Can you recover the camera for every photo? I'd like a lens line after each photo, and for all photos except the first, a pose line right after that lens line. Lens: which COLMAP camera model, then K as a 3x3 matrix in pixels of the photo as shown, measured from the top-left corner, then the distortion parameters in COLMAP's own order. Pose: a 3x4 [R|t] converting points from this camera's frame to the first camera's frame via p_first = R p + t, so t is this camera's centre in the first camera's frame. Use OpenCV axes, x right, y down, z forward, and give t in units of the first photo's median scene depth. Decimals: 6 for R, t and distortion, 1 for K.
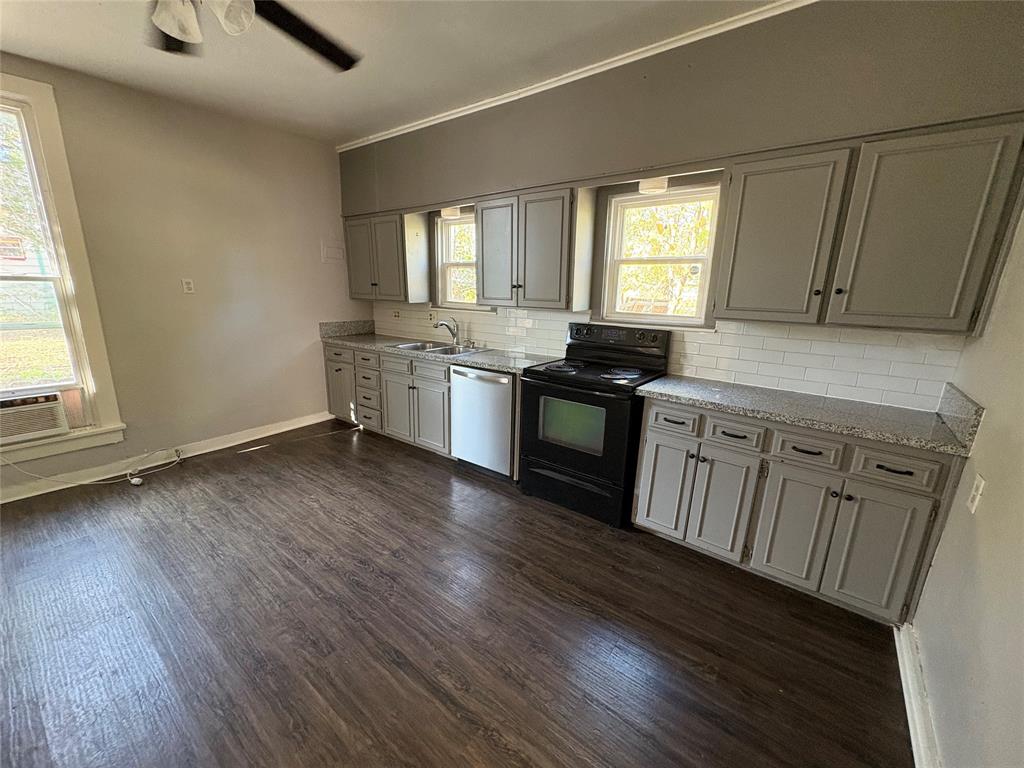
lens RADIAL K [[406.5, 0, 511.5], [0, 406.5, 384.3], [0, 0, 1]] dist [0.000440, -0.001053]
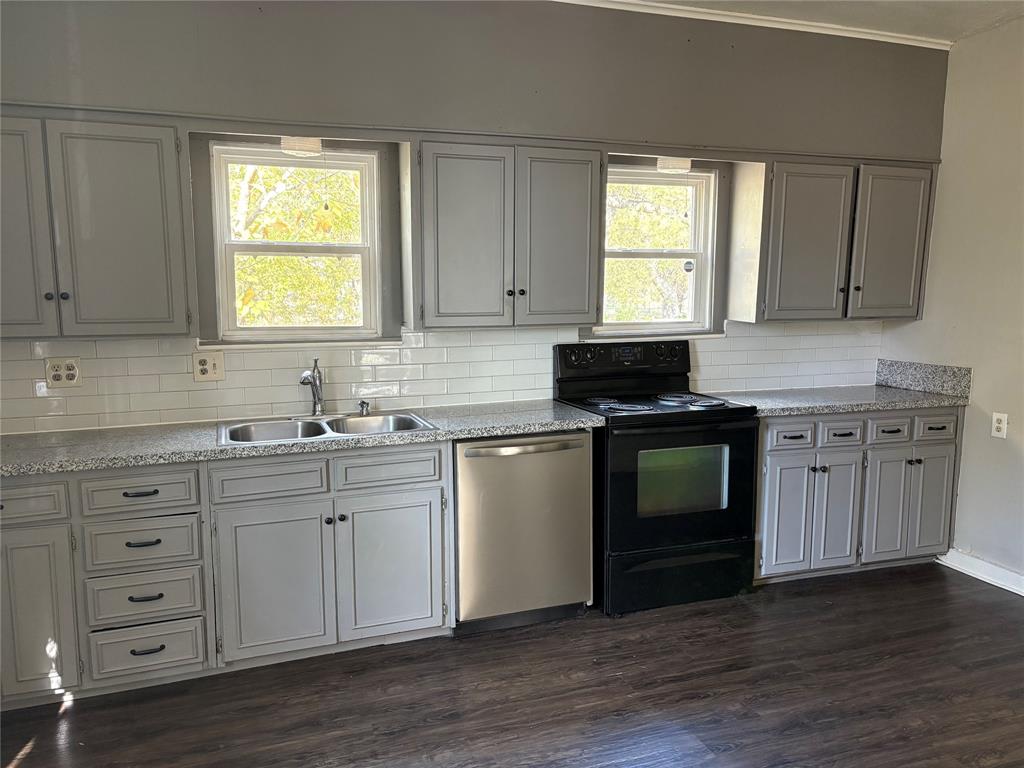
lens RADIAL K [[779.2, 0, 519.9], [0, 779.2, 381.6], [0, 0, 1]] dist [0.041032, -0.043212]
pose [[0.538943, -0.128487, 0.832485, -1.133771], [0.207181, 0.978158, 0.016843, -0.153235], [-0.816466, 0.163398, 0.553791, 0.448596]]
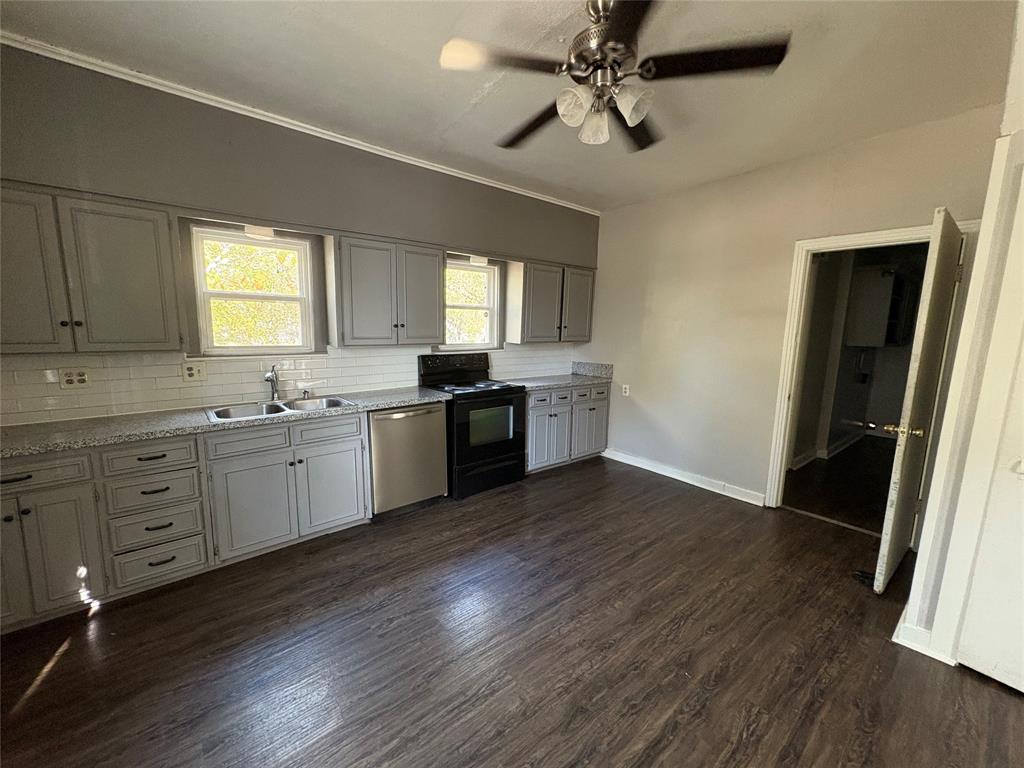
lens RADIAL K [[406.5, 0, 512.5], [0, 406.5, 381.6], [0, 0, 1]] dist [0.000440, -0.001053]
pose [[0.226283, -0.149244, 0.962560, -1.142588], [0.217813, 0.970922, 0.099336, -0.164841], [-0.949396, 0.187180, 0.252211, 0.562791]]
